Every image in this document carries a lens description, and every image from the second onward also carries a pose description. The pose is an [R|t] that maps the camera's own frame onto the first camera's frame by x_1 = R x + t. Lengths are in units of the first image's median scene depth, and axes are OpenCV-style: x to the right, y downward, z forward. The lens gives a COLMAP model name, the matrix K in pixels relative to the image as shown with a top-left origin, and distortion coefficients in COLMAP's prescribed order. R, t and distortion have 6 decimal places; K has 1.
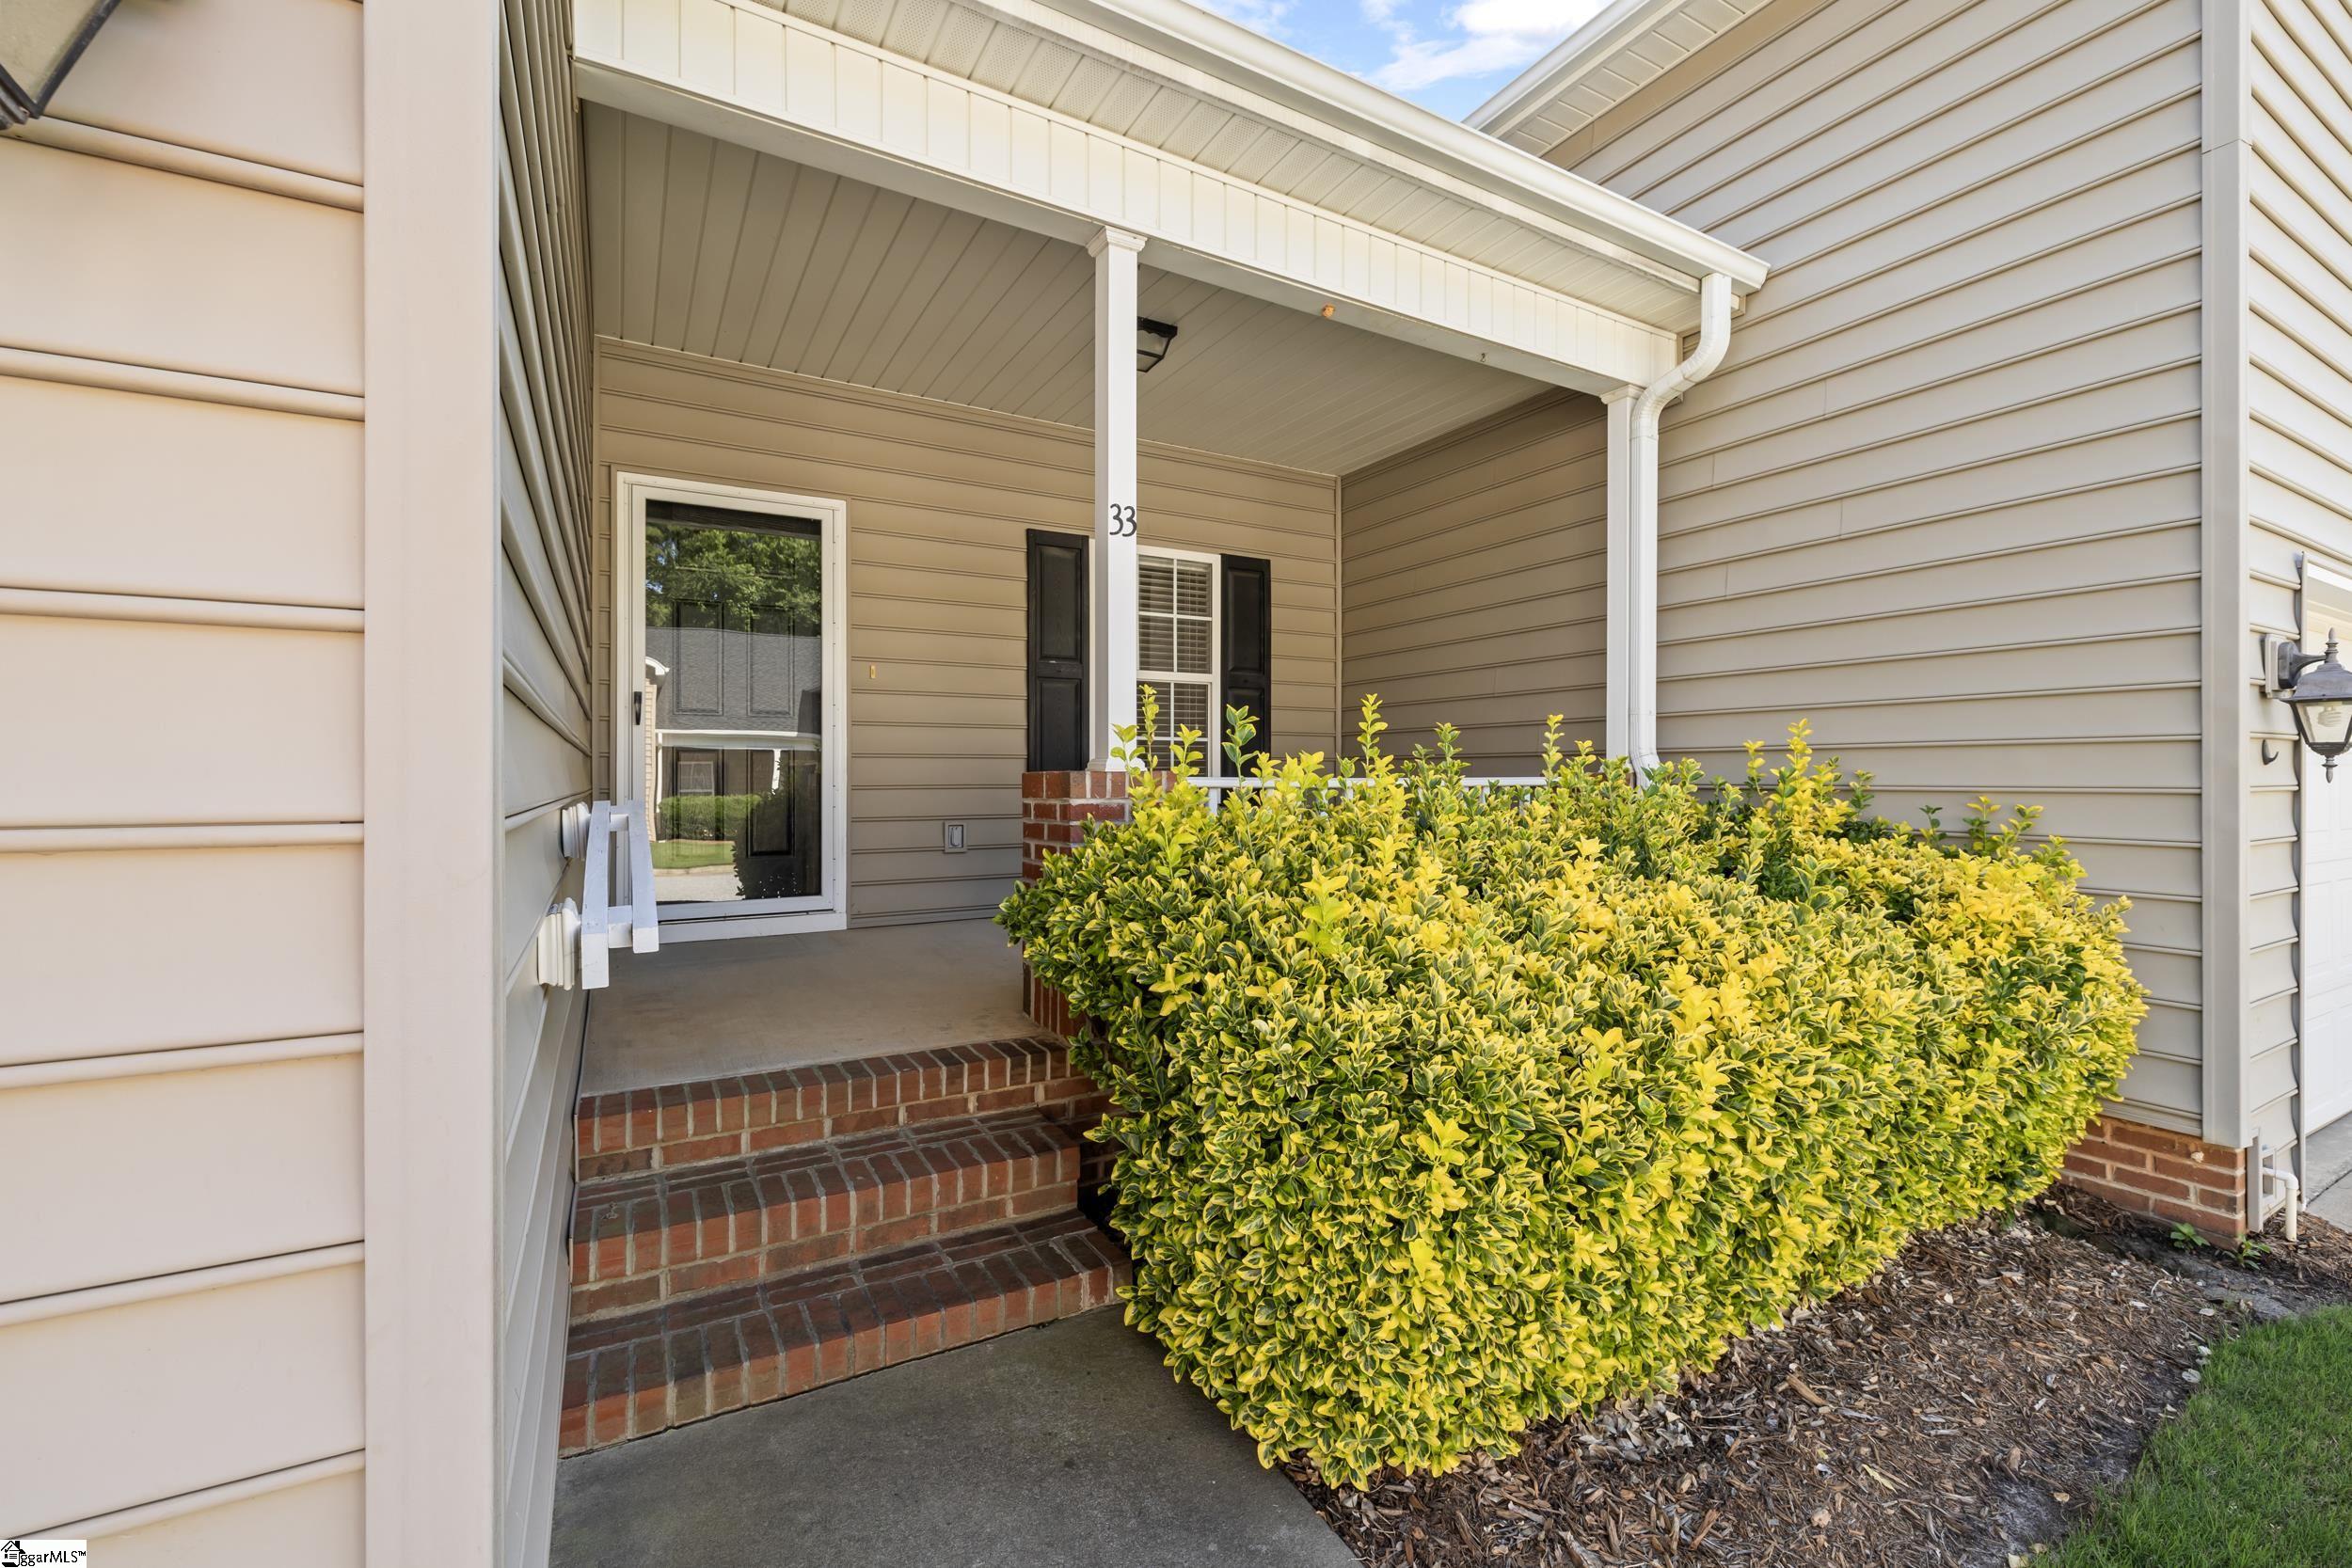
lens RADIAL K [[1011.0, 0, 1190.1], [0, 1011.0, 782.6], [0, 0, 1]] dist [0.001911, 0.000194]
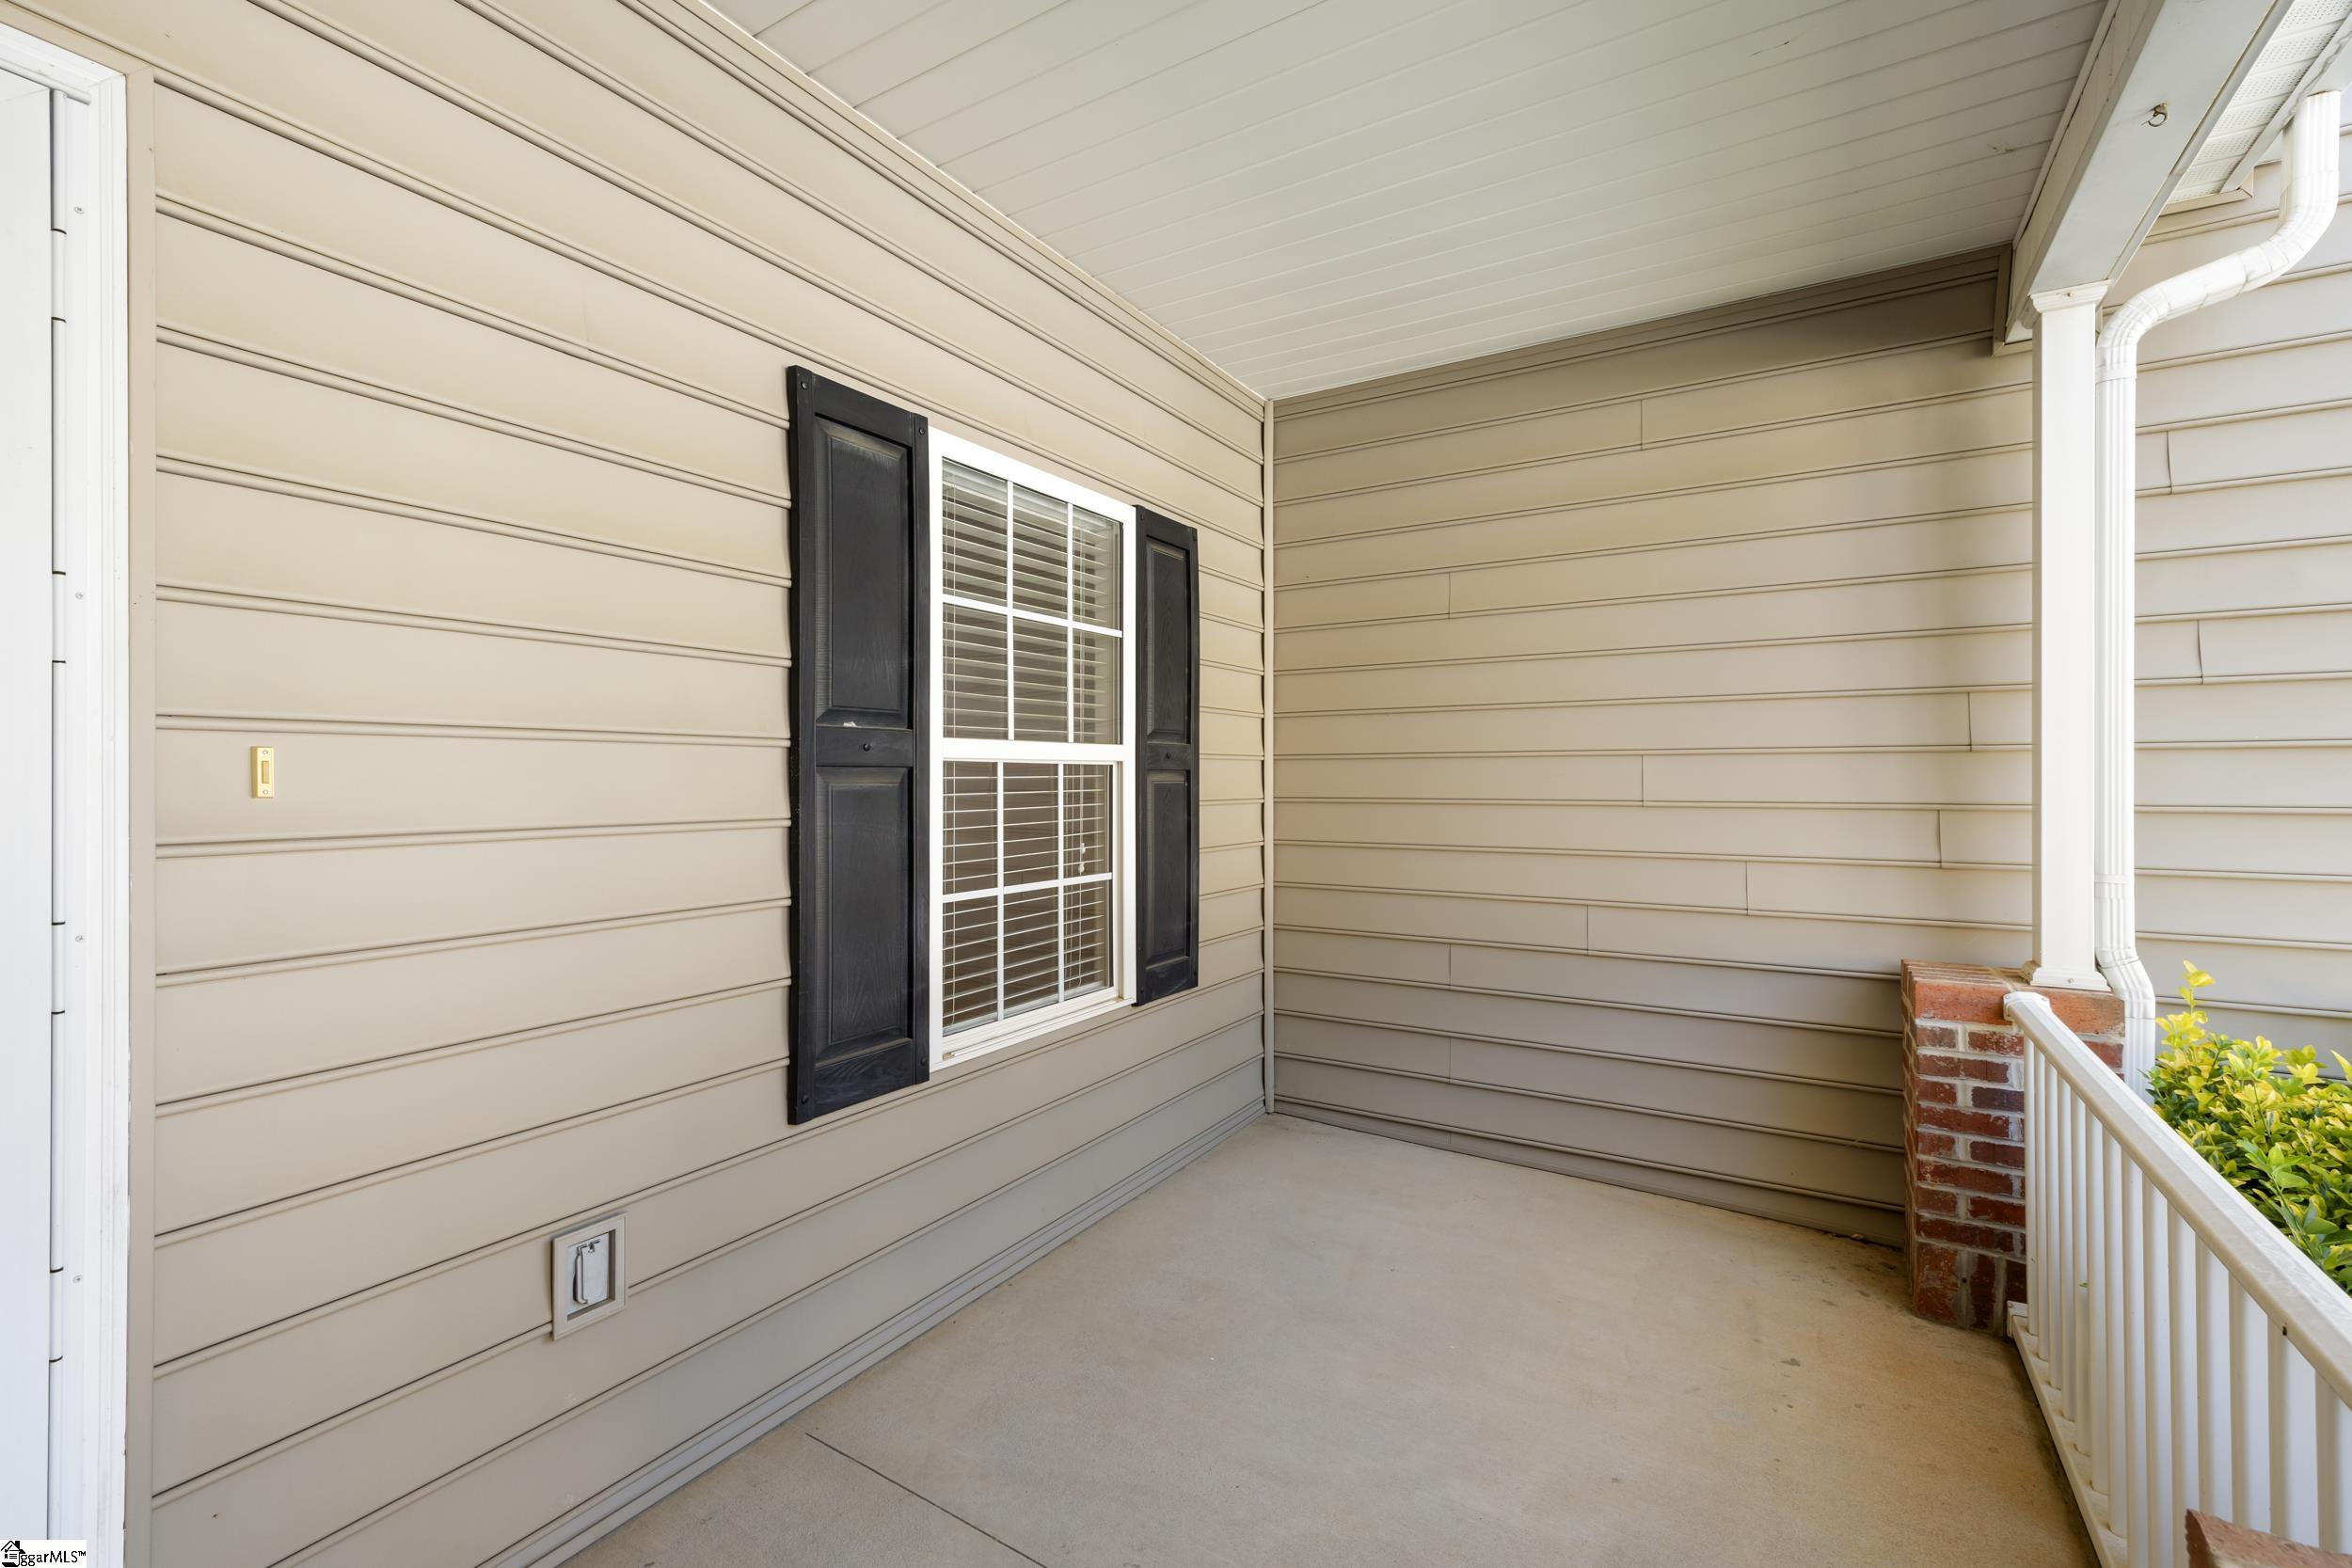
lens RADIAL K [[1011.0, 0, 1169.7], [0, 1011.0, 776.7], [0, 0, 1]] dist [0.001911, 0.000194]
pose [[0.877450, -0.000796, 0.479668, -0.197831], [0.002360, 0.999994, -0.002658, -0.091061], [-0.479662, 0.003465, 0.877446, 0.555481]]
